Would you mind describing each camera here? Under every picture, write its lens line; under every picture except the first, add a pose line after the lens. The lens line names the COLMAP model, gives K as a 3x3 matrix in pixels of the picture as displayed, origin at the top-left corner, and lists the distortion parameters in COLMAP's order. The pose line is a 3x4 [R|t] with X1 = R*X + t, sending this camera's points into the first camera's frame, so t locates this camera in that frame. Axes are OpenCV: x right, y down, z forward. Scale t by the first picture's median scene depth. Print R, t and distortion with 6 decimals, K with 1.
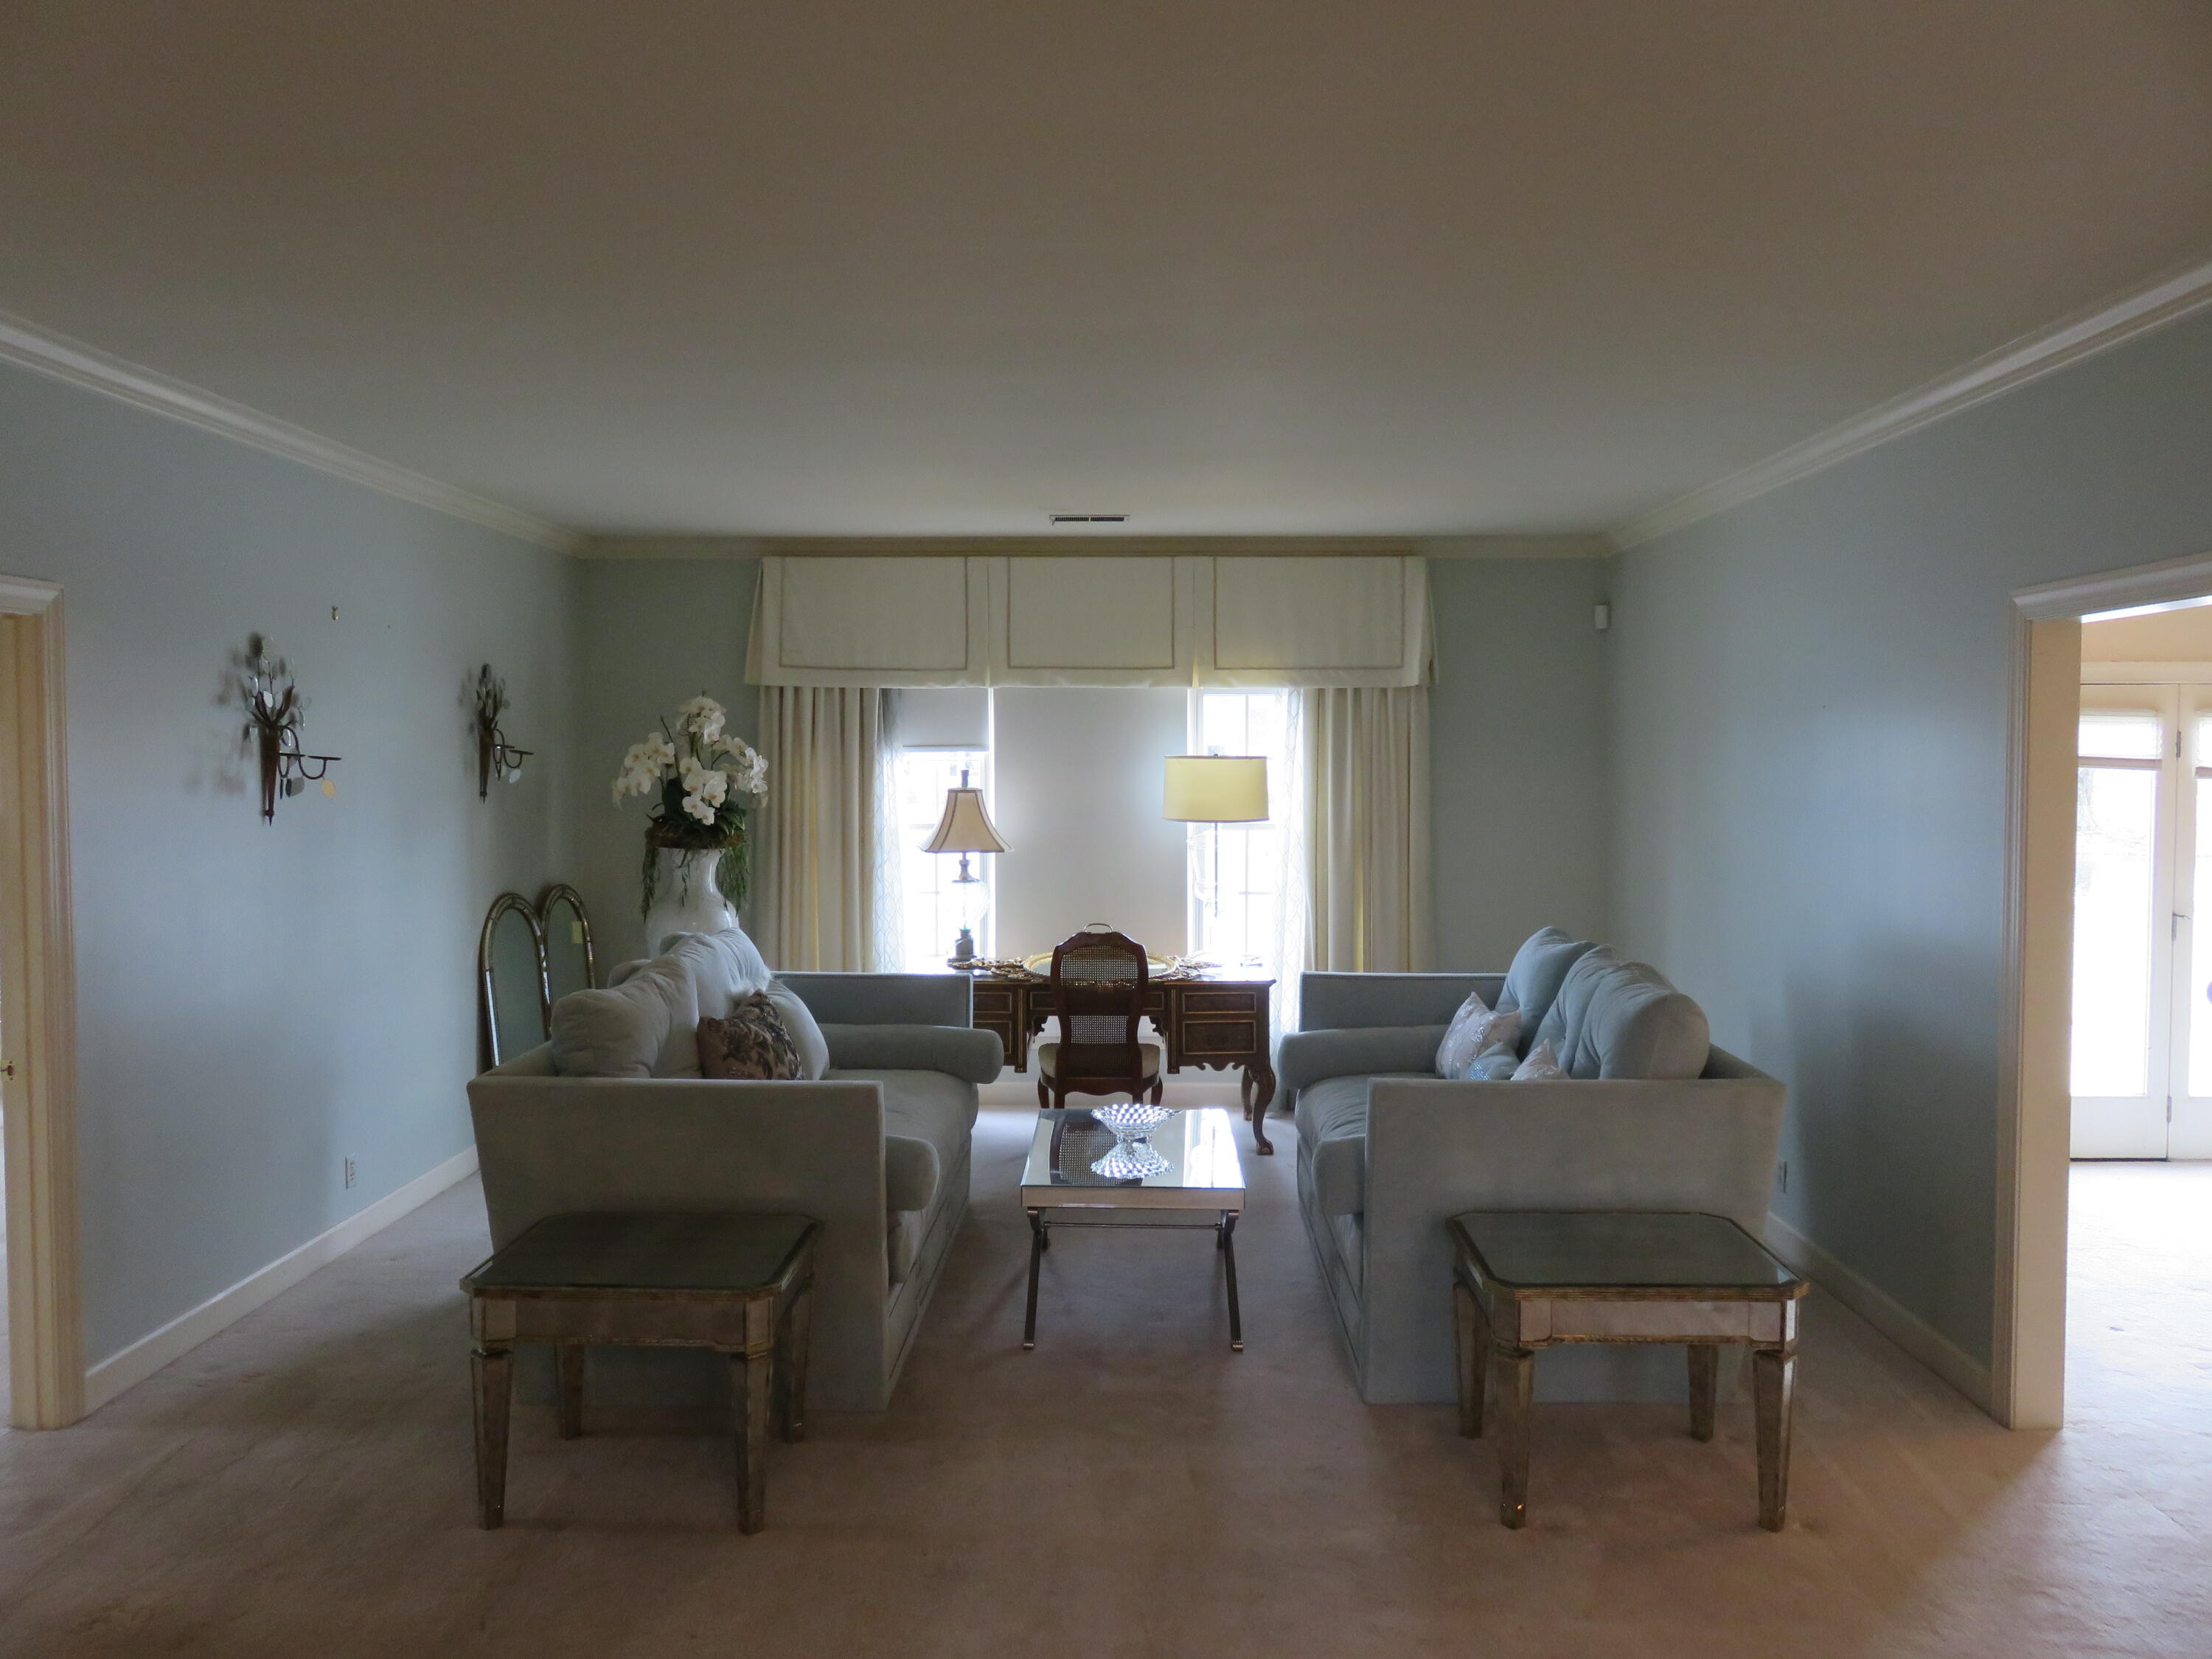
lens RADIAL K [[1650.4, 0, 1106.0], [0, 1650.4, 829.5], [0, 0, 1]] dist [-0.013027, -0.010079]
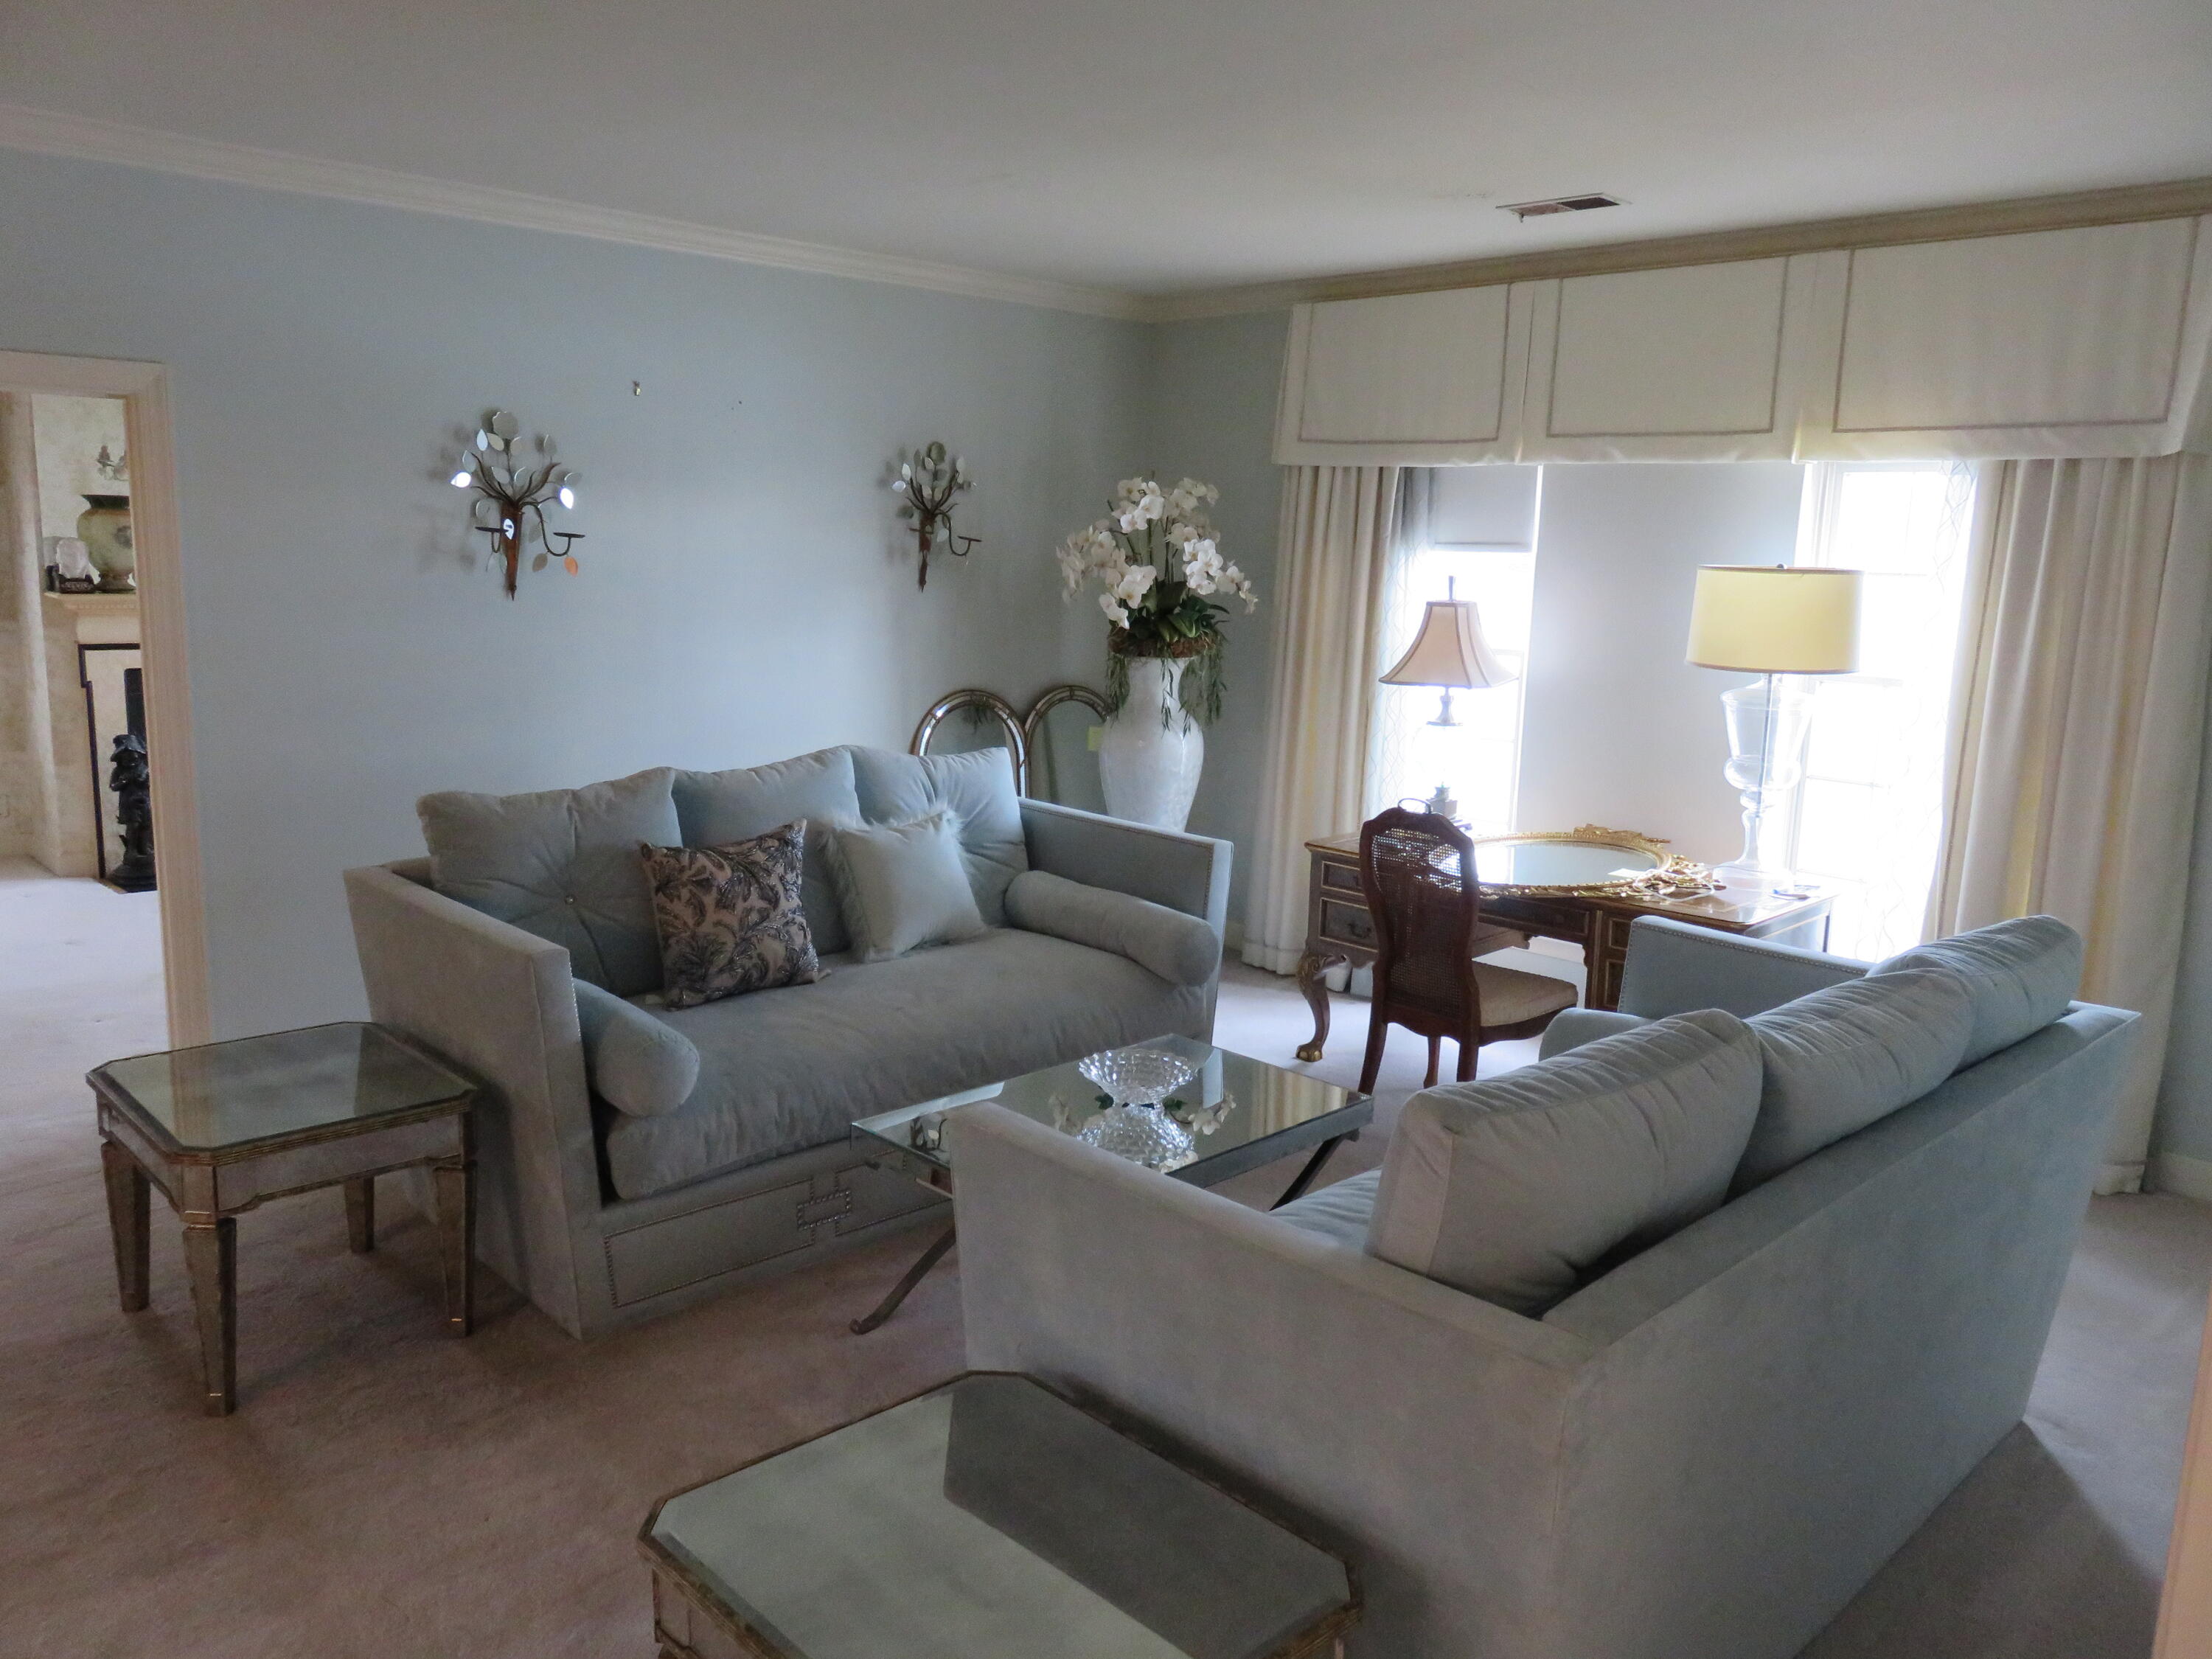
lens RADIAL K [[1650.4, 0, 1106.0], [0, 1650.4, 829.5], [0, 0, 1]] dist [-0.013027, -0.010079]
pose [[0.708906, 0.140537, -0.691159, 0.328158], [-0.058624, 0.988297, 0.140825, -0.018115], [0.702862, -0.059313, 0.708849, 0.343015]]
